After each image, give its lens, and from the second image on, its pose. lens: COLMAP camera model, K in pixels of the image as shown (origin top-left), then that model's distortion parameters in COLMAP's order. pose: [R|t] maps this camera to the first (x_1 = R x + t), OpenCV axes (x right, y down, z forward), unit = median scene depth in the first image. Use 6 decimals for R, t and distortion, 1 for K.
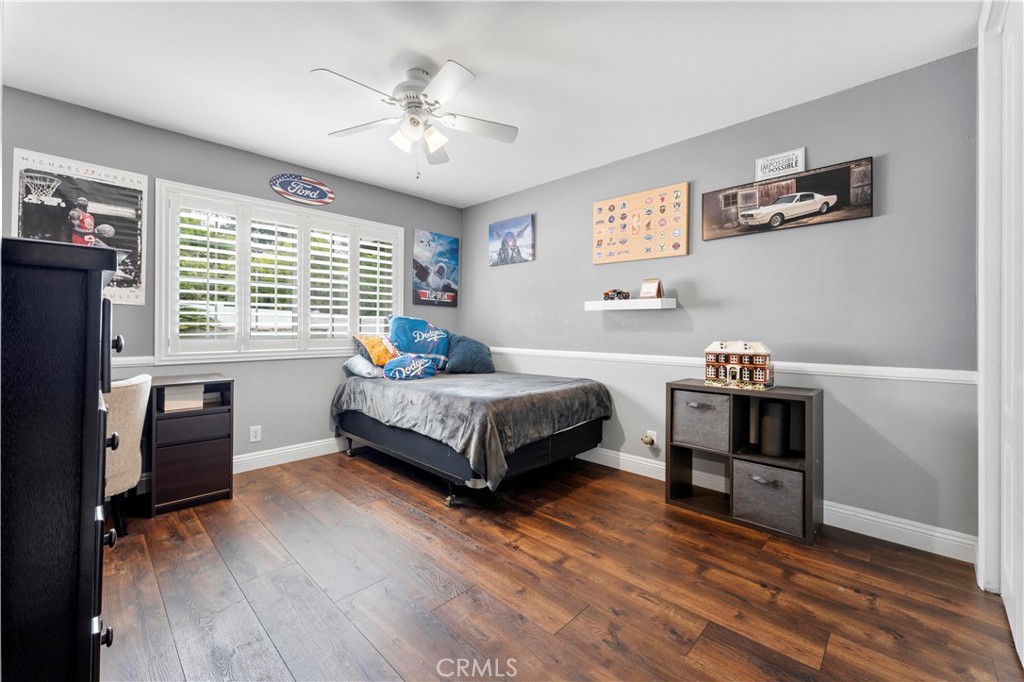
lens RADIAL K [[415.5, 0, 516.5], [0, 415.5, 336.2], [0, 0, 1]] dist [0.002726, 0.000463]
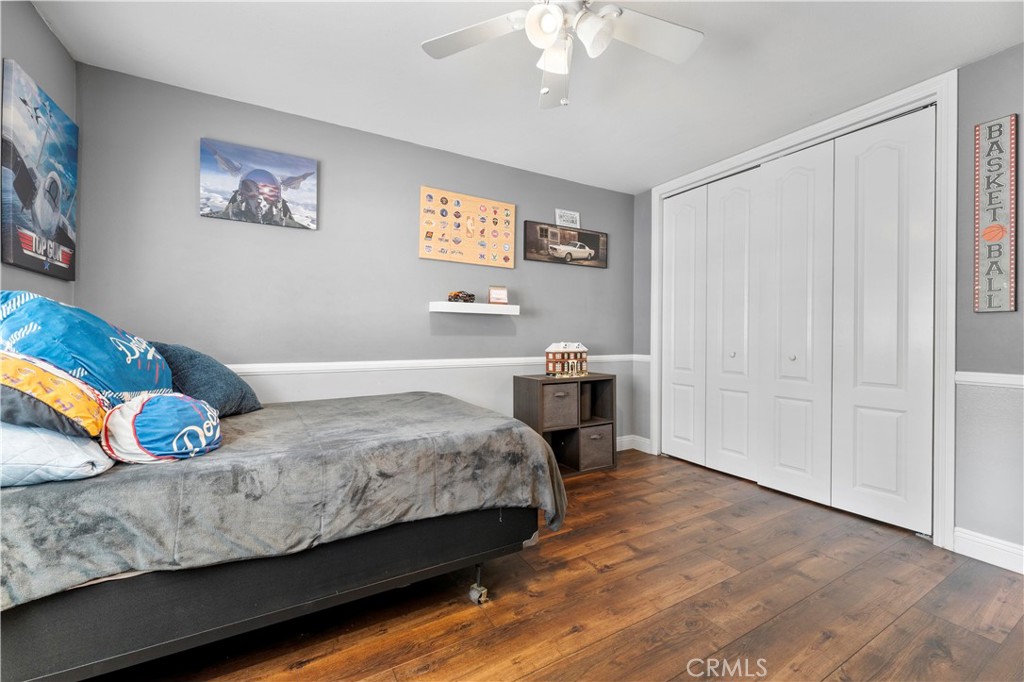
lens RADIAL K [[415.5, 0, 516.5], [0, 415.5, 336.2], [0, 0, 1]] dist [0.002726, 0.000463]
pose [[0.276390, -0.010068, 0.960993, -0.725184], [0.009879, 0.999922, 0.007635, -0.017826], [-0.960995, 0.007383, 0.276468, 0.705979]]
